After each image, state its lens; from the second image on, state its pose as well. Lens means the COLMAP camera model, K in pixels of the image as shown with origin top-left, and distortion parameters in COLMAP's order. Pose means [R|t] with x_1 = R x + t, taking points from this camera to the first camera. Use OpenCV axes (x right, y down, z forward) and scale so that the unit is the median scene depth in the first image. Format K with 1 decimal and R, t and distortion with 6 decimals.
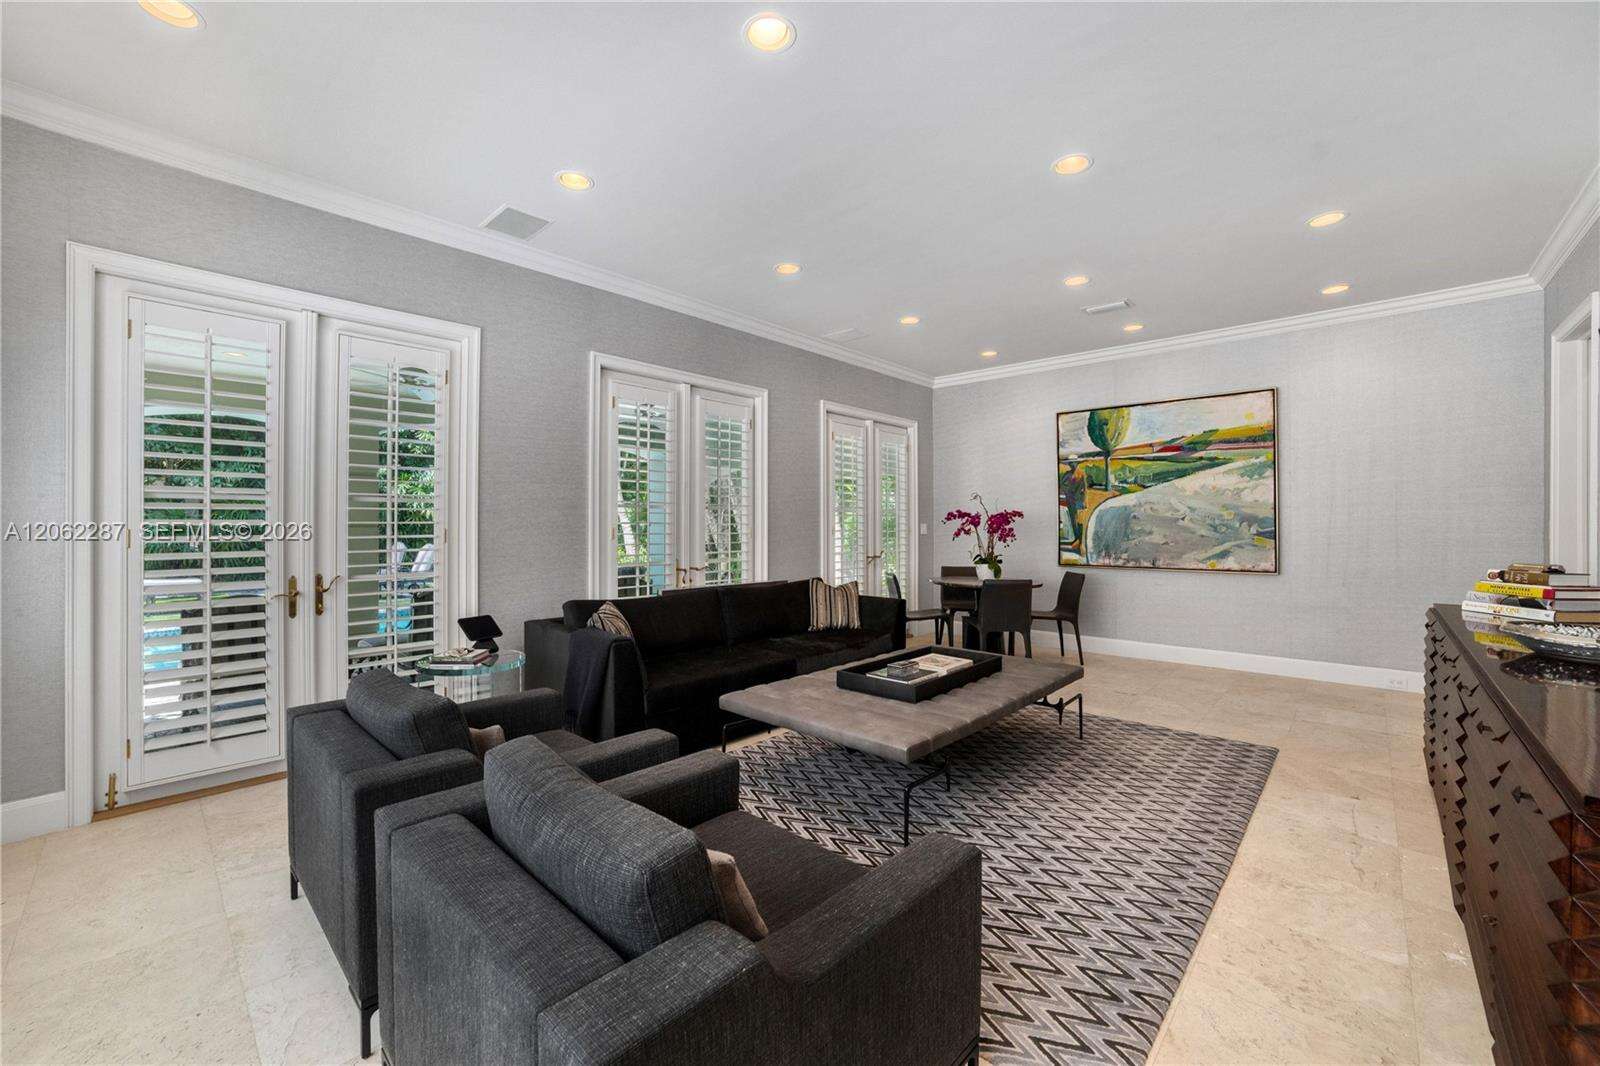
lens RADIAL K [[637.4, 0, 797.6], [0, 637.4, 542.2], [0, 0, 1]] dist [-0.054551, 0.023040]
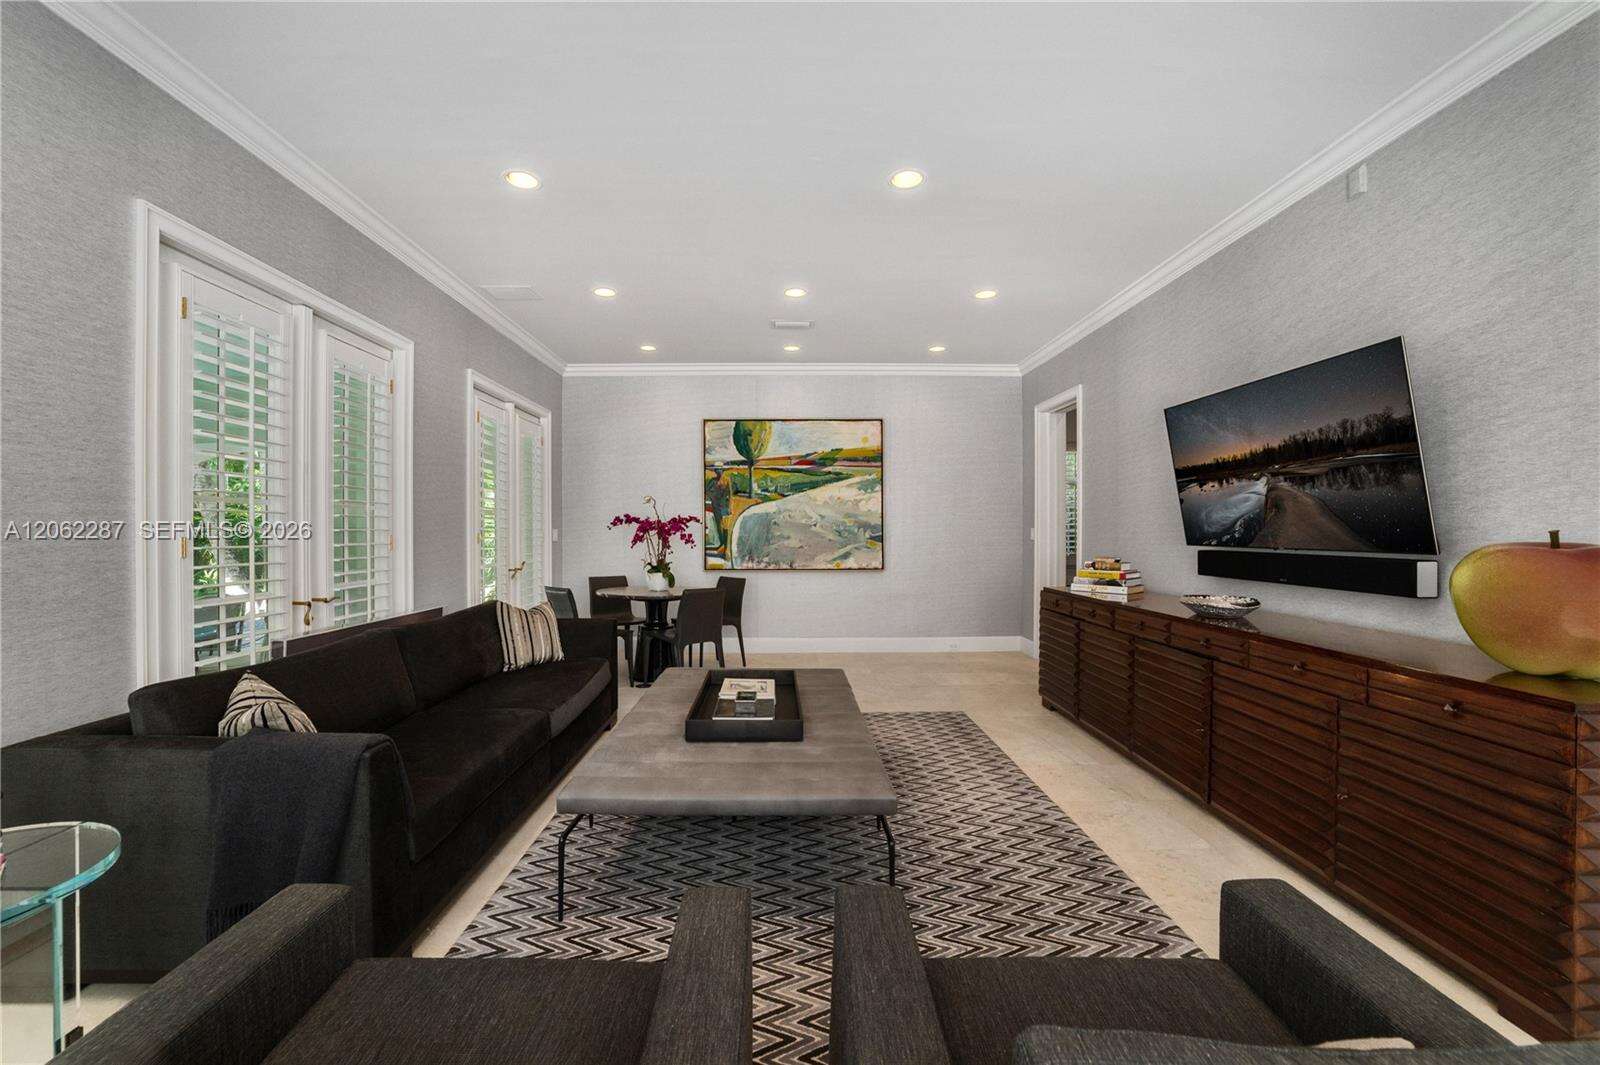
lens RADIAL K [[639.5, 0, 800.0], [0, 639.5, 532.5], [0, 0, 1]] dist [-0.046953, 0.023634]
pose [[0.727526, -0.002297, 0.686077, -0.206423], [0.017767, 0.999722, -0.015494, -0.006695], [-0.685850, 0.023462, 0.727364, 0.184556]]
